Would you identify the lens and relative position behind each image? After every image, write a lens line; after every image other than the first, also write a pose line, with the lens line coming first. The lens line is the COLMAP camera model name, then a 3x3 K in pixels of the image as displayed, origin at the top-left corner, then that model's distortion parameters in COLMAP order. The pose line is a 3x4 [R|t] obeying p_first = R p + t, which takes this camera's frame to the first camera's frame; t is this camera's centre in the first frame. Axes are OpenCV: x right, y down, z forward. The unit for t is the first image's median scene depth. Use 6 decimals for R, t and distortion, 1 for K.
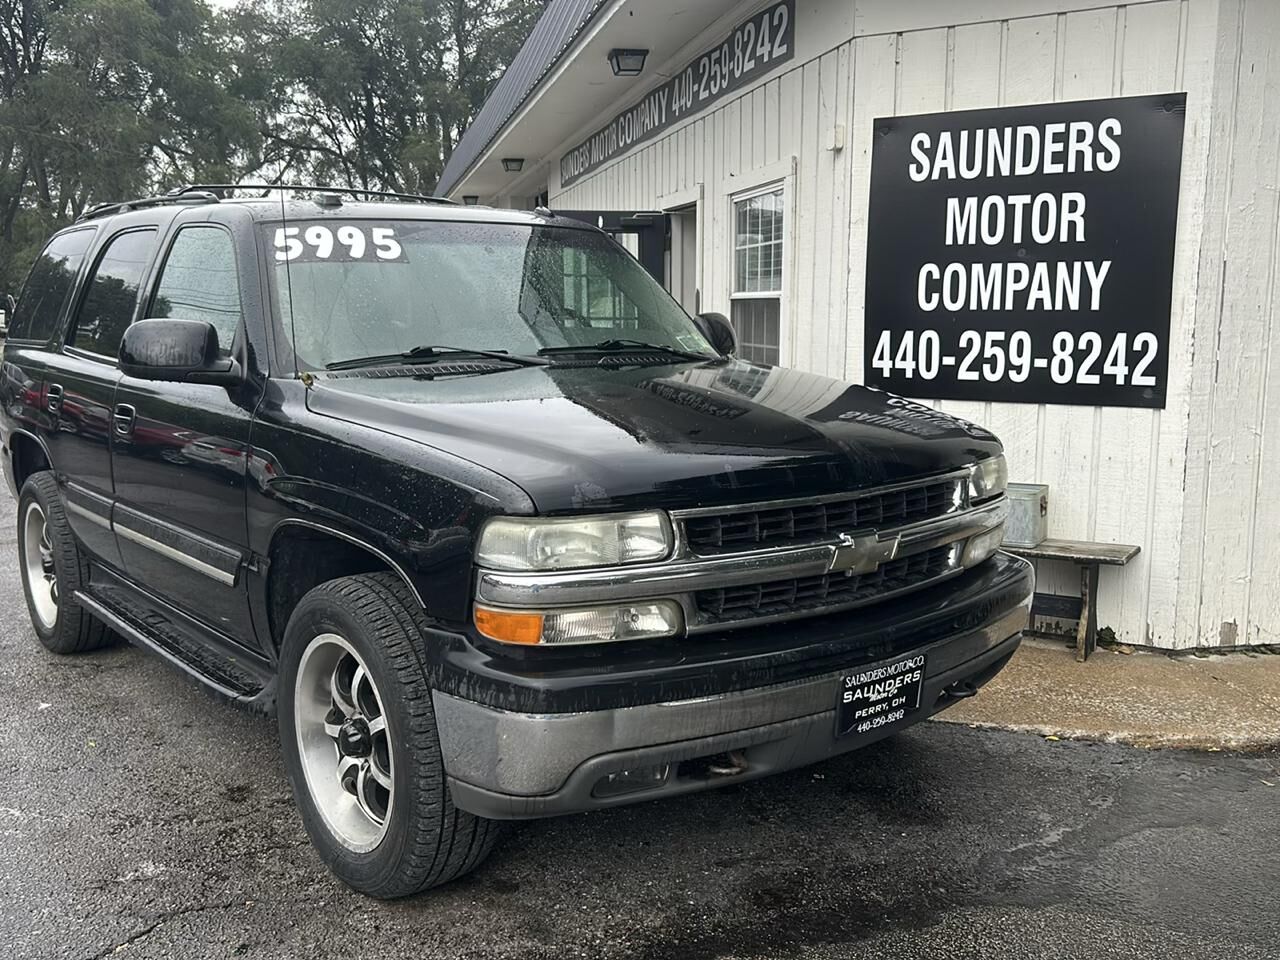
lens RADIAL K [[1224.4, 0, 640.6], [0, 1224.4, 476.7], [0, 0, 1]] dist [0.075400, -0.126085]
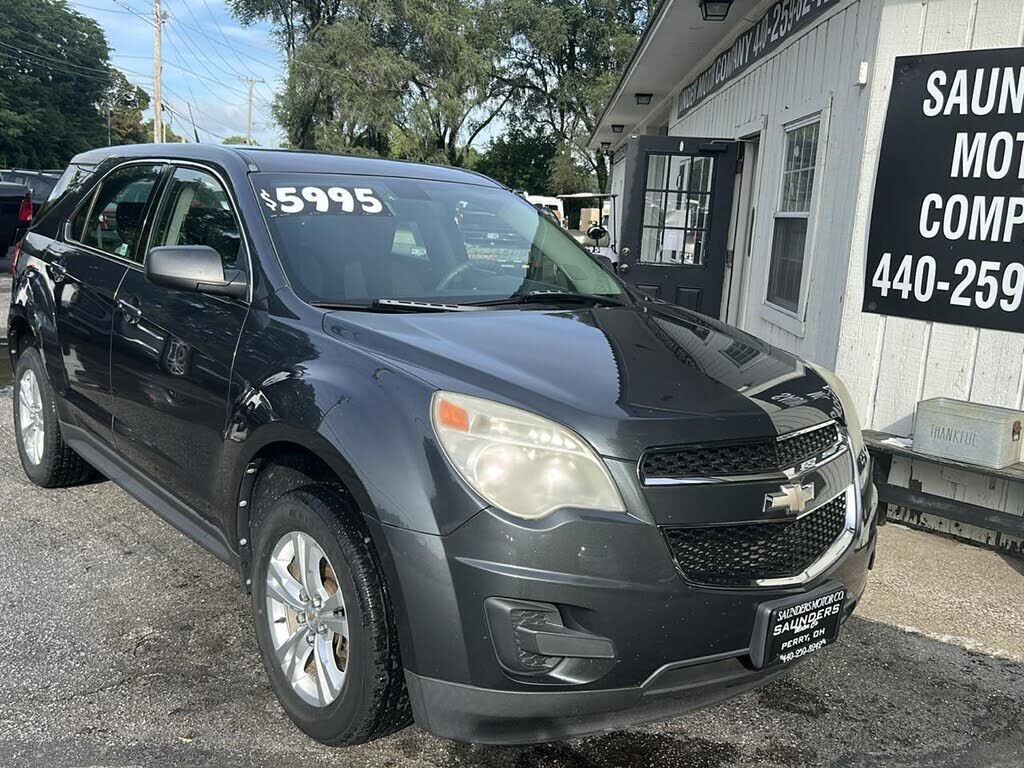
lens RADIAL K [[982.1, 0, 511.3], [0, 982.1, 381.7], [0, 0, 1]] dist [0.042775, -0.040533]
pose [[0.962972, 0.104627, -0.248470, 0.113610], [-0.097907, 0.994420, 0.039287, -0.008564], [0.251194, -0.013505, 0.967842, 0.074633]]
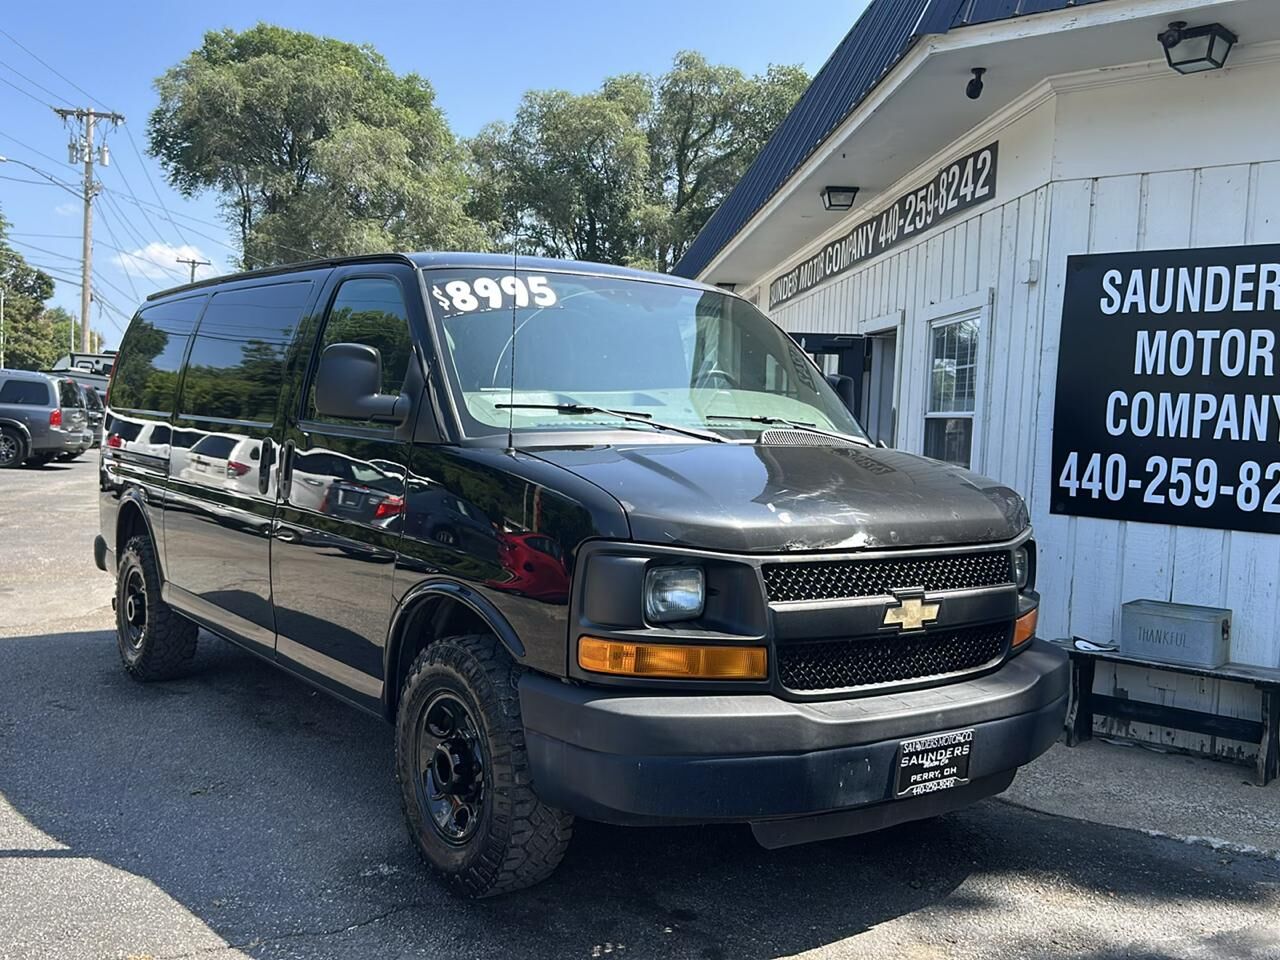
lens RADIAL K [[1224.4, 0, 640.6], [0, 1224.4, 476.7], [0, 0, 1]] dist [0.075400, -0.126085]
pose [[0.985788, 0.052284, -0.159652, 0.005231], [-0.067282, 0.993664, -0.090026, 0.022309], [0.153934, 0.099488, 0.983060, -0.093443]]
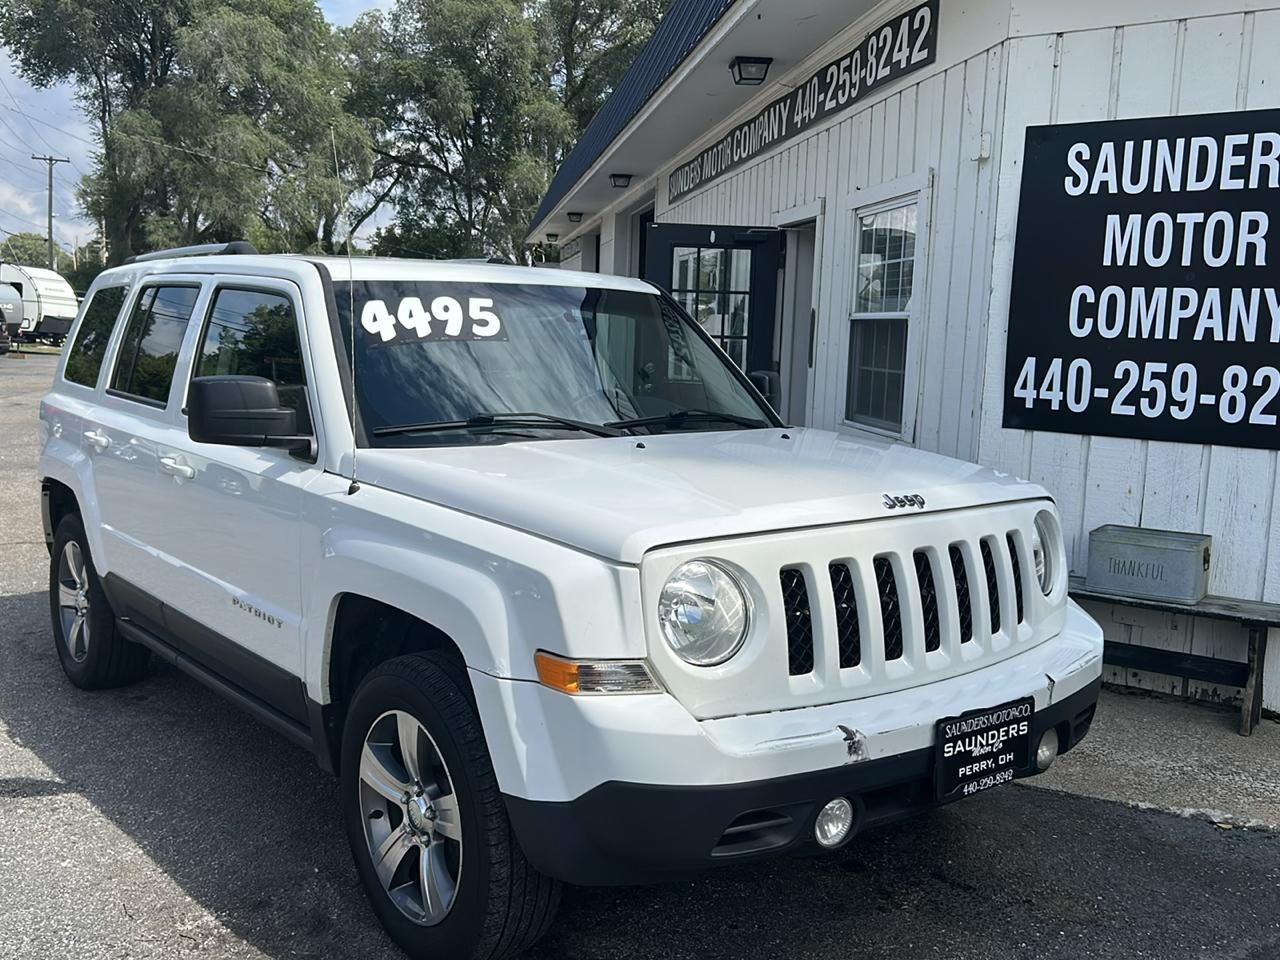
lens RADIAL K [[1227.6, 0, 639.1], [0, 1227.6, 477.1], [0, 0, 1]] dist [0.042775, -0.040533]
pose [[0.996445, 0.043149, -0.072358, -0.020803], [-0.044464, 0.998872, -0.016664, -0.002027], [0.071557, 0.019822, 0.997240, 0.070859]]
